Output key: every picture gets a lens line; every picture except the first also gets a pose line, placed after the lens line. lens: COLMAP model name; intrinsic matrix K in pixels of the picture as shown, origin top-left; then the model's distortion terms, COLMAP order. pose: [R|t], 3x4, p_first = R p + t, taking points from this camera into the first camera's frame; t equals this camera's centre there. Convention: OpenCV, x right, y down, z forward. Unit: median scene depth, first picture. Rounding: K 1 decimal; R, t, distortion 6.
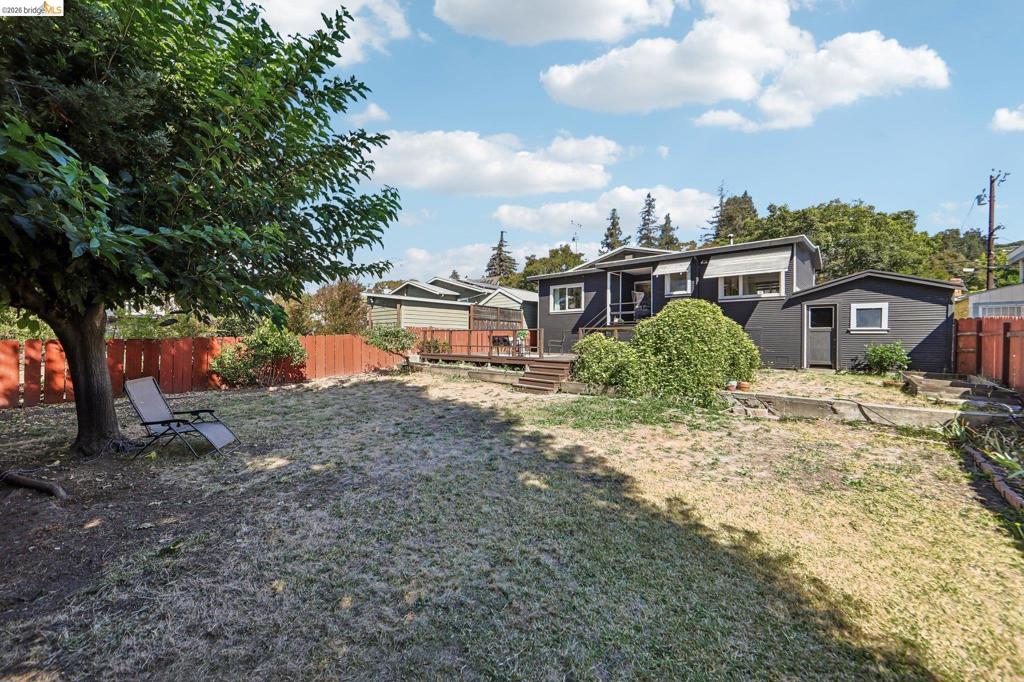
lens RADIAL K [[392.3, 0, 506.3], [0, 392.3, 339.3], [0, 0, 1]] dist [-0.000081, 0.000070]
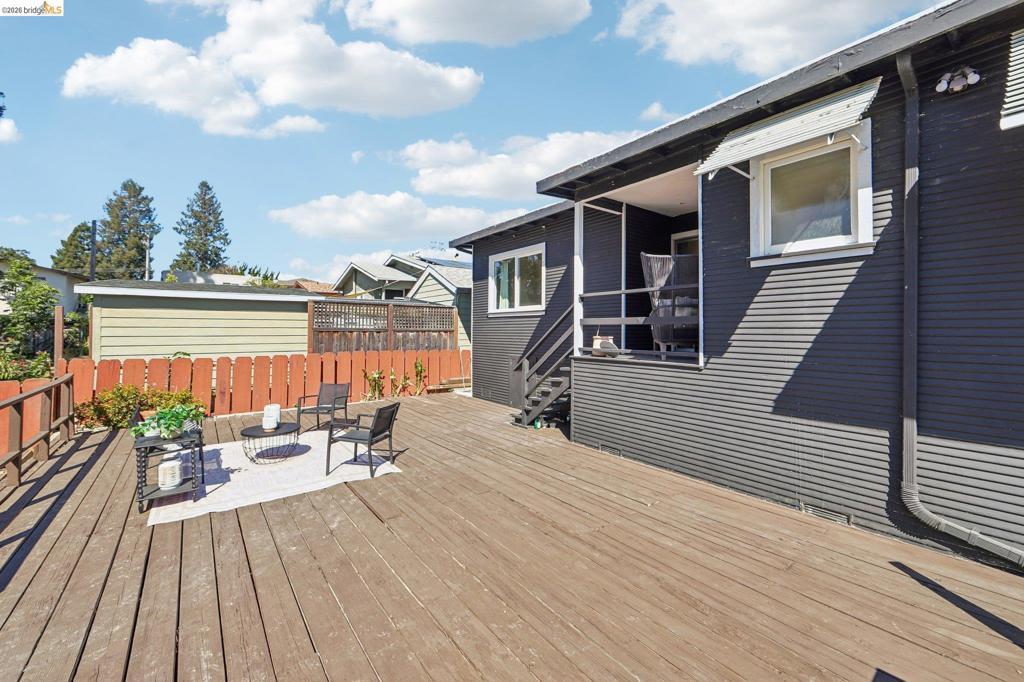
lens RADIAL K [[412.0, 0, 512.0], [0, 412.0, 341.0], [0, 0, 1]] dist [-0.008614, 0.000490]
pose [[0.986746, 0.003011, -0.162243, 0.232569], [0.001735, 0.999575, 0.029102, -0.053713], [0.162262, -0.028998, 0.986322, 0.562388]]
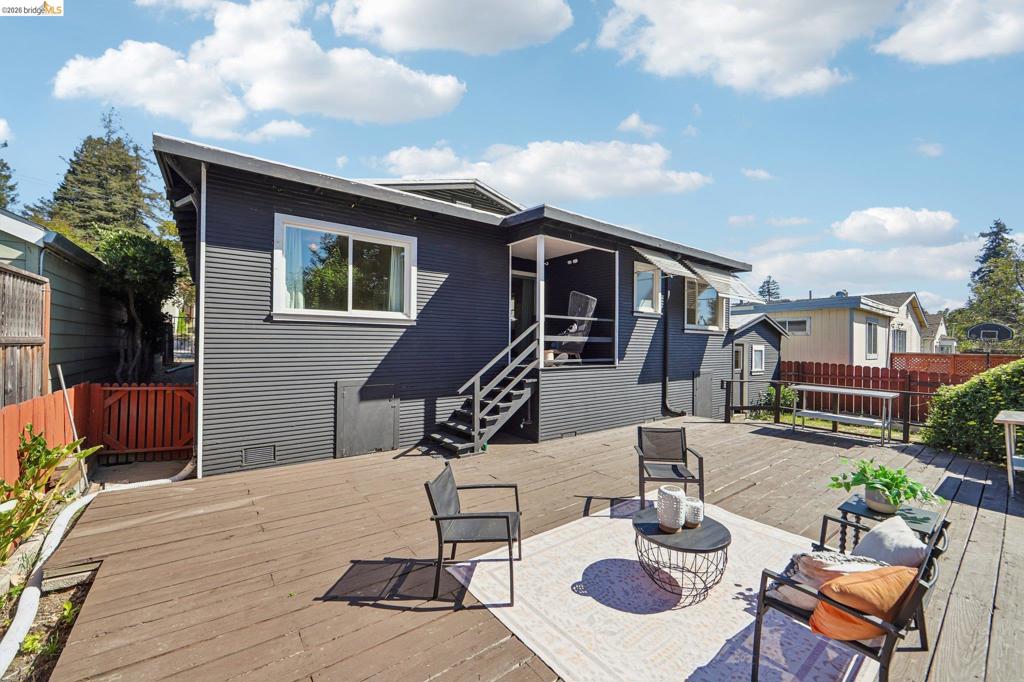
lens RADIAL K [[412.0, 0, 512.0], [0, 412.0, 341.0], [0, 0, 1]] dist [-0.008614, 0.000490]
pose [[0.162601, 0.007337, 0.986665, -0.140226], [-0.010961, 0.999924, -0.005629, -0.054208], [-0.986631, -0.009900, 0.162669, 0.855618]]
